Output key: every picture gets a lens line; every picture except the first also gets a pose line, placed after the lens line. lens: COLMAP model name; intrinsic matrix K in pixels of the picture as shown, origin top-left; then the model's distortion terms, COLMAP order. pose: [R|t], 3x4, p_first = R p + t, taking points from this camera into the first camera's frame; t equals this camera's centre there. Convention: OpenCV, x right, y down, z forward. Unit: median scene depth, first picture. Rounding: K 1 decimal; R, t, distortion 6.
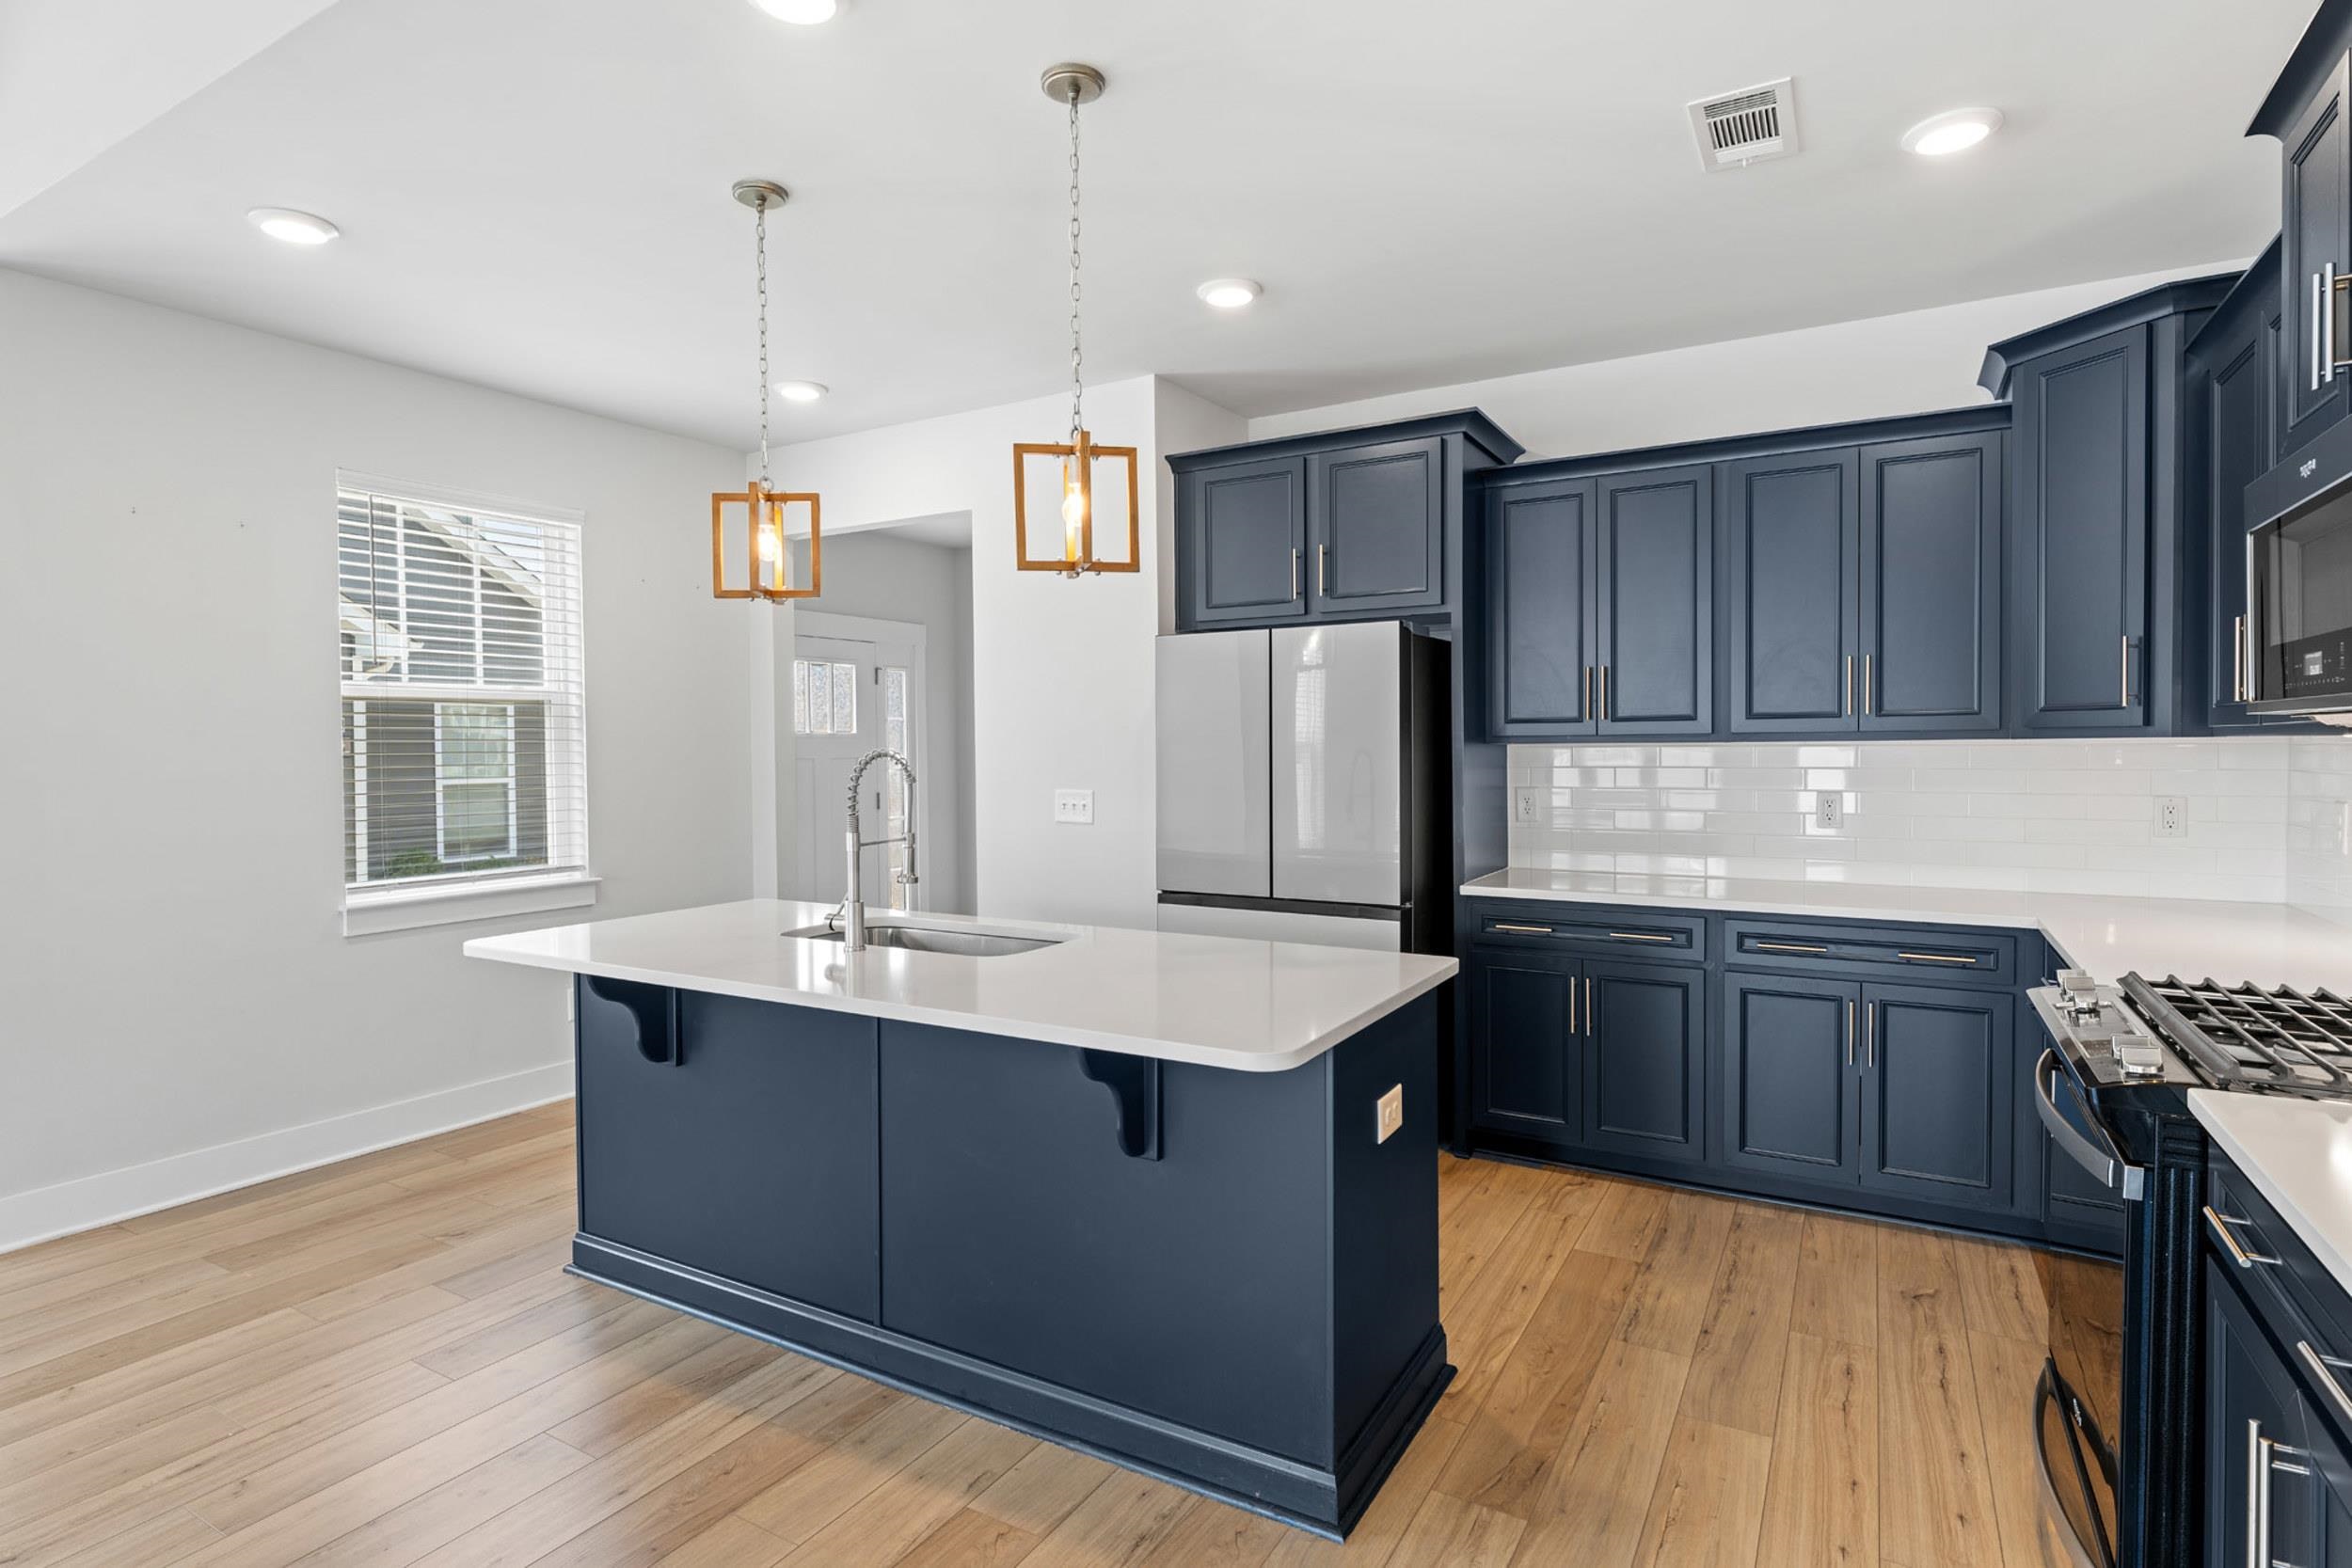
lens RADIAL K [[1188.3, 0, 1168.3], [0, 1188.3, 775.5], [0, 0, 1]] dist [0.003064, 0.000628]
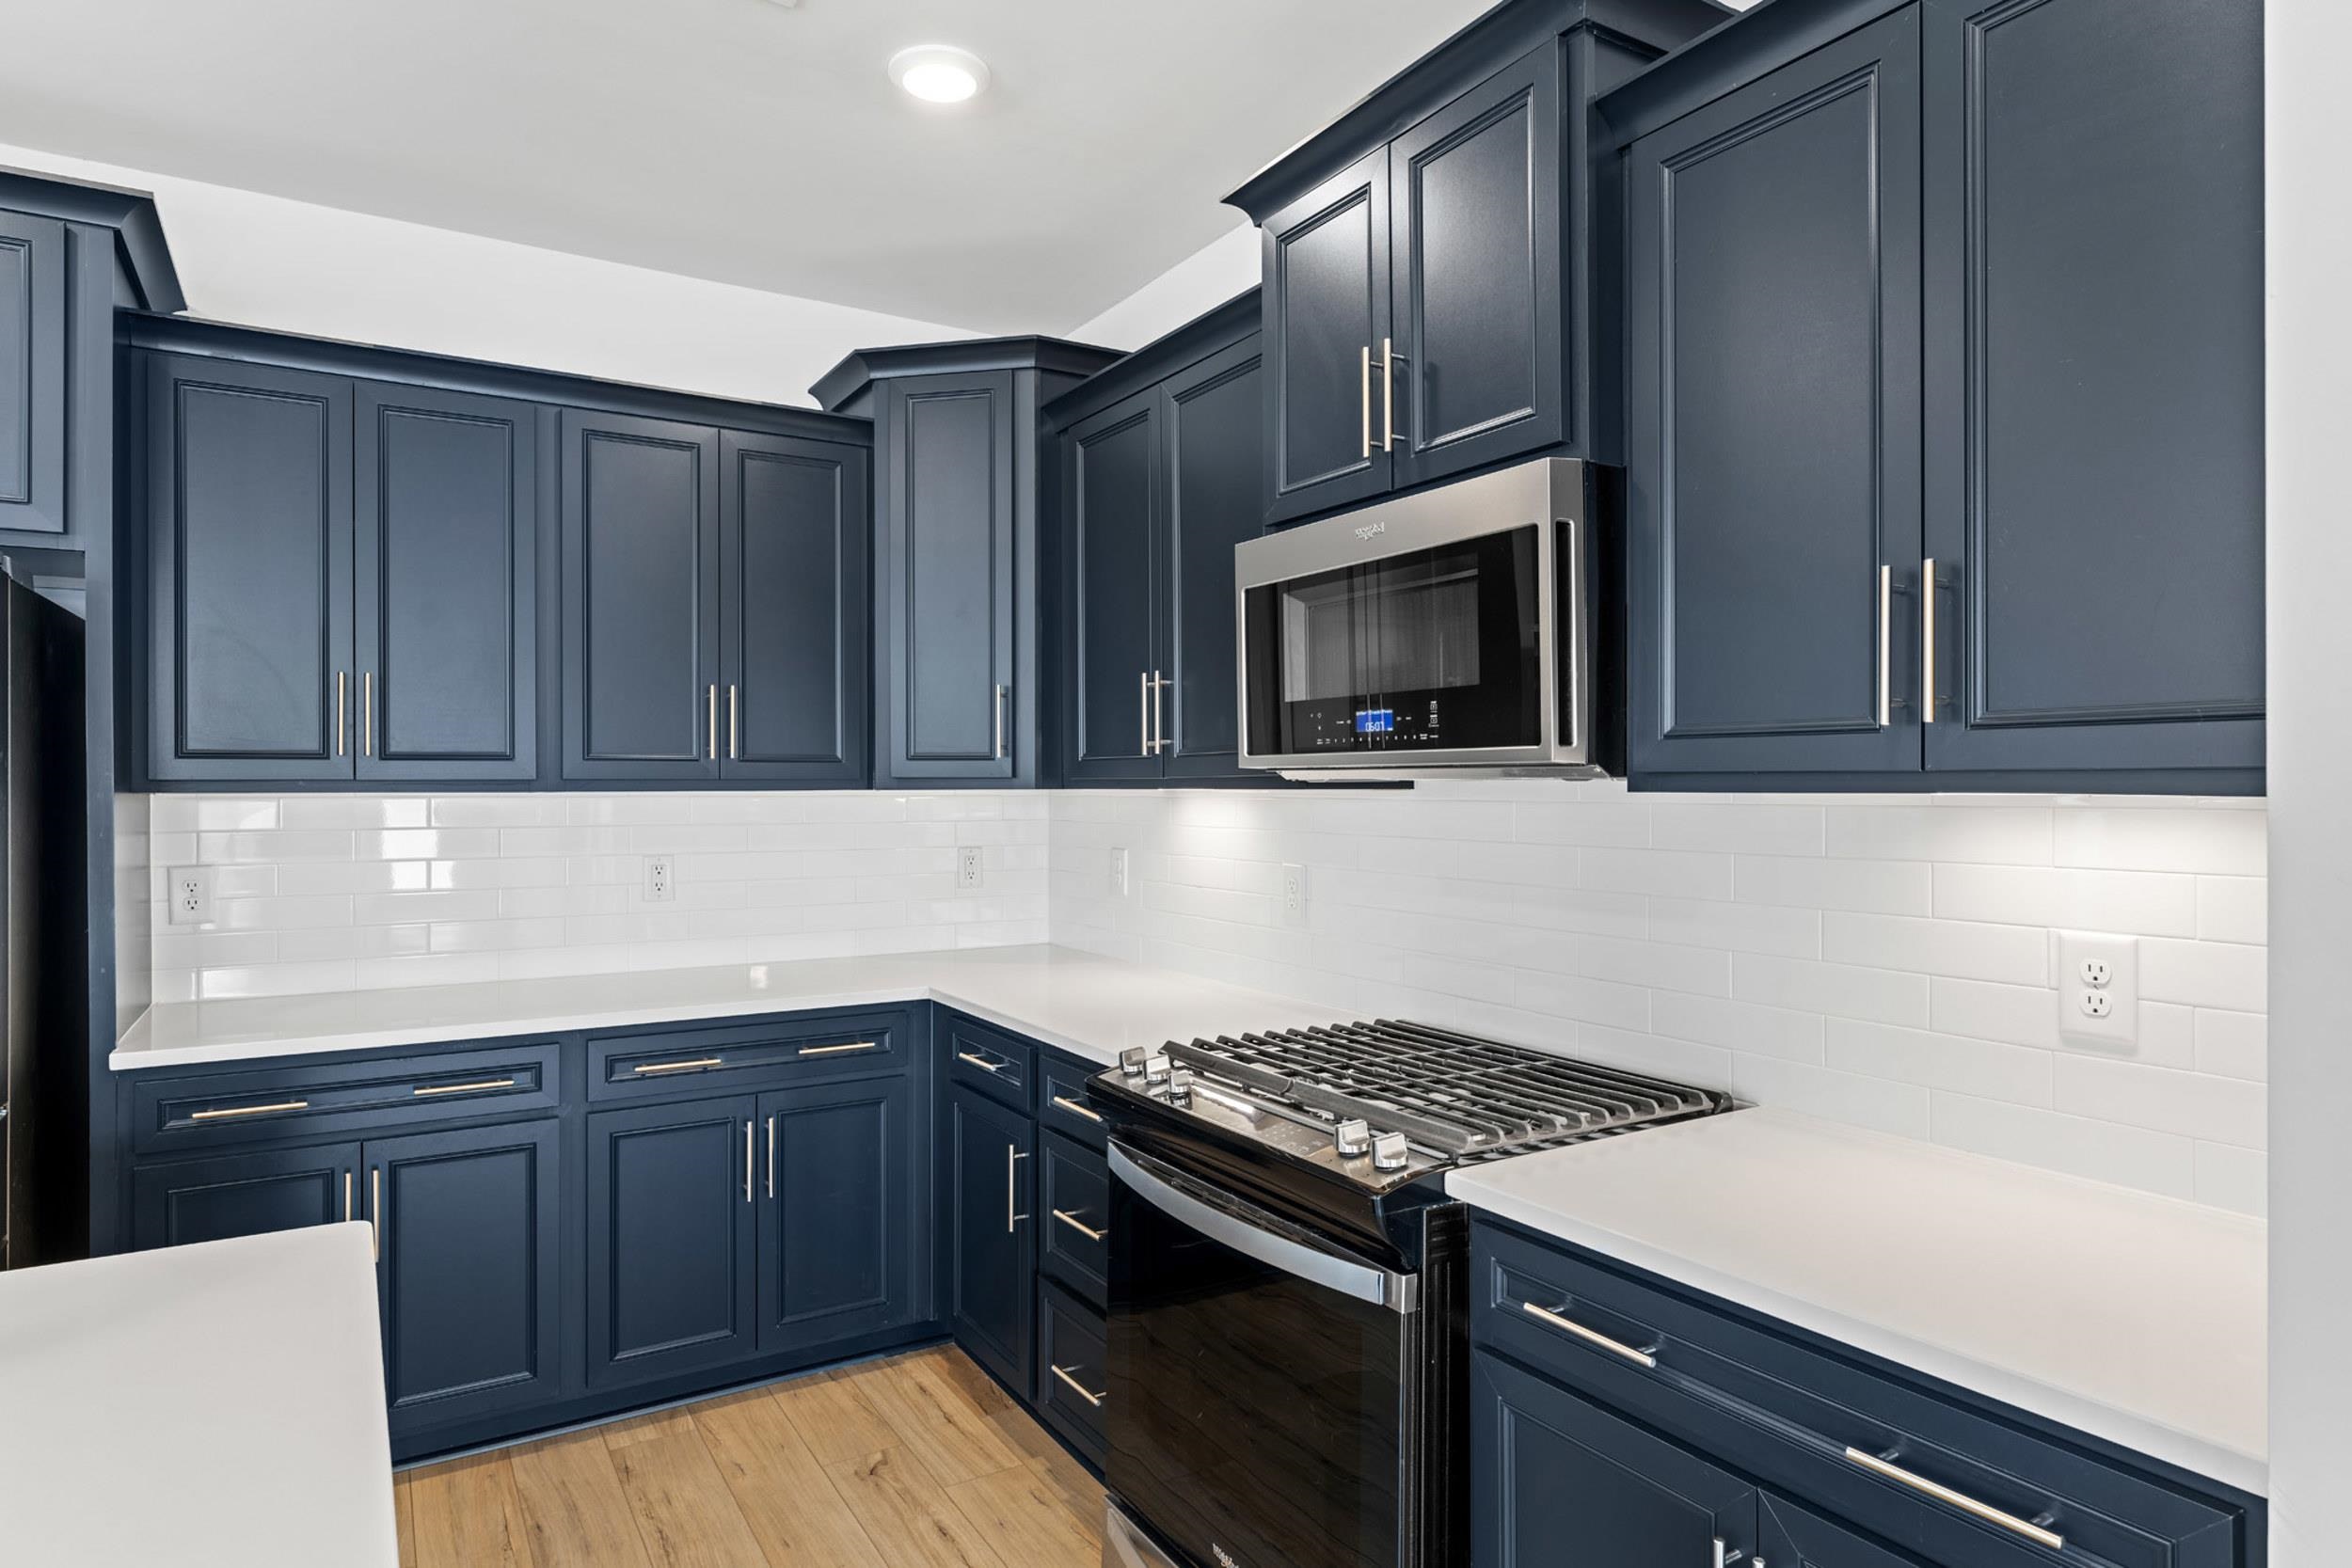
lens RADIAL K [[1319.5, 0, 1158.8], [0, 1319.5, 785.6], [0, 0, 1]] dist [0.000226, 0.000796]
pose [[0.469803, 0.007640, 0.882738, -0.078294], [0.019541, 0.999628, -0.019052, -0.011506], [-0.882555, 0.026201, 0.469479, 0.362881]]
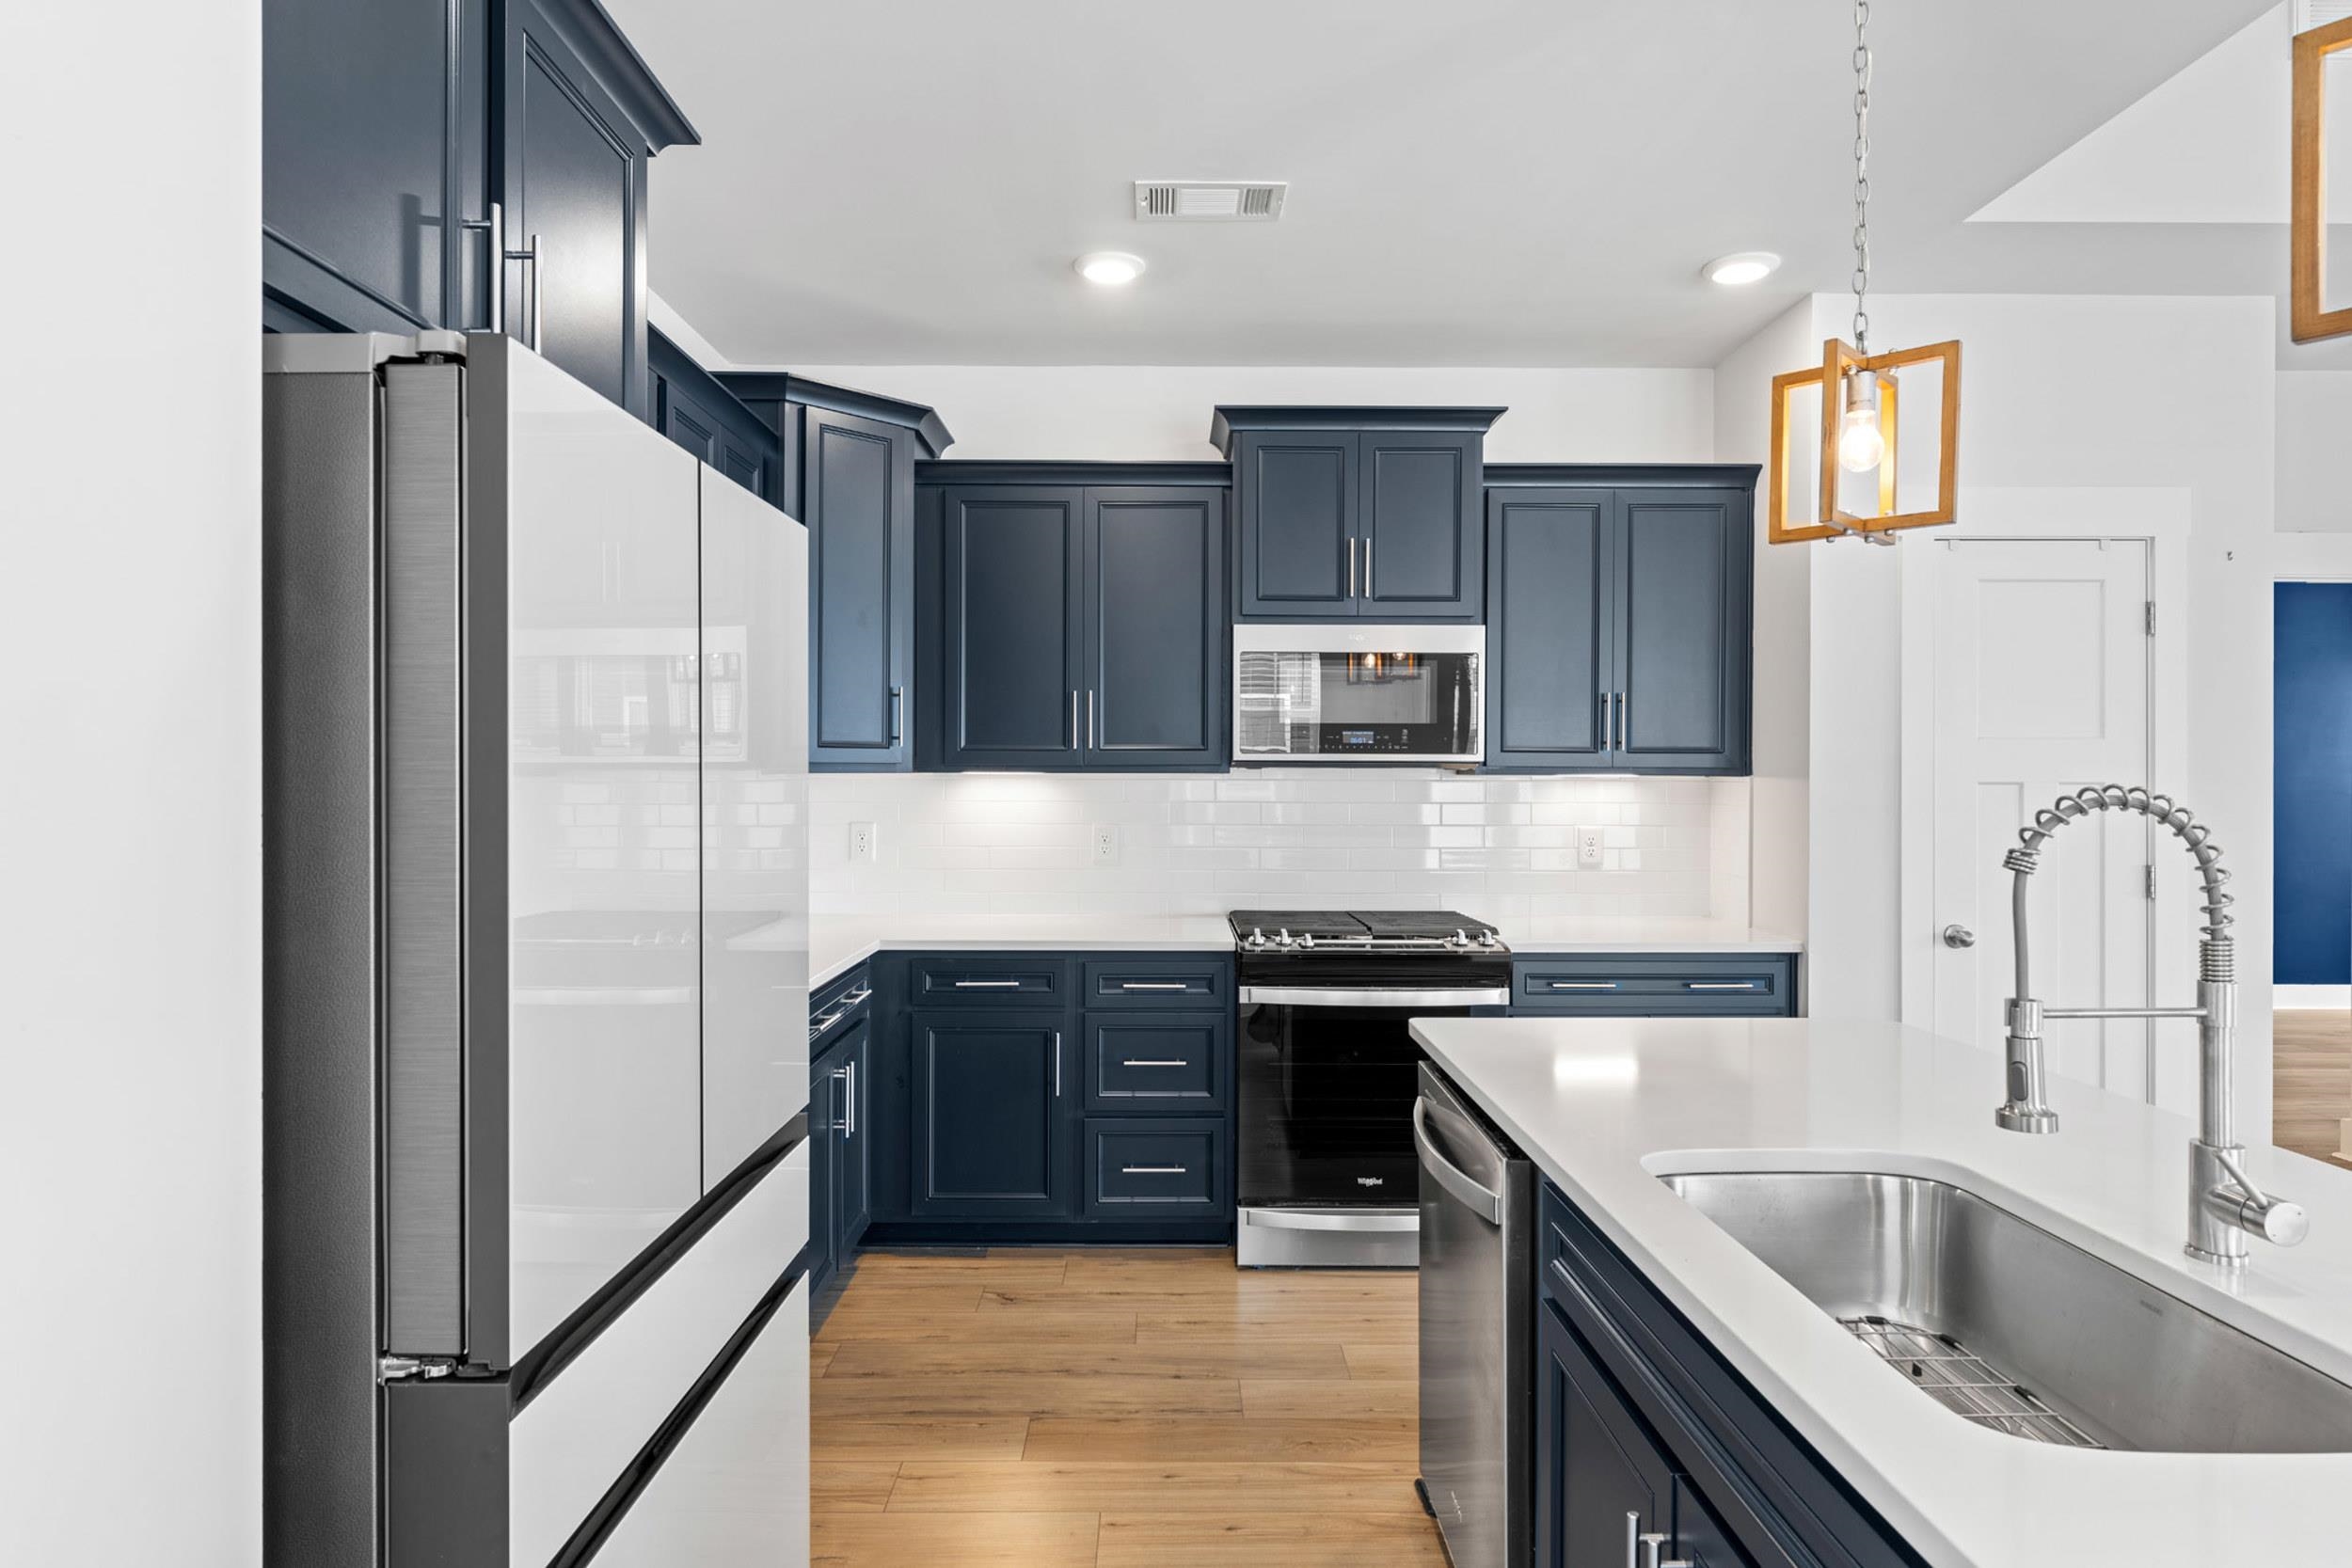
lens RADIAL K [[1319.5, 0, 1142.3], [0, 1319.5, 782.6], [0, 0, 1]] dist [0.000226, 0.000796]
pose [[-0.516050, 0.008715, 0.856514, -0.410984], [0.023075, 0.999727, 0.003731, -0.020675], [-0.856248, 0.021689, -0.516110, 1.395892]]
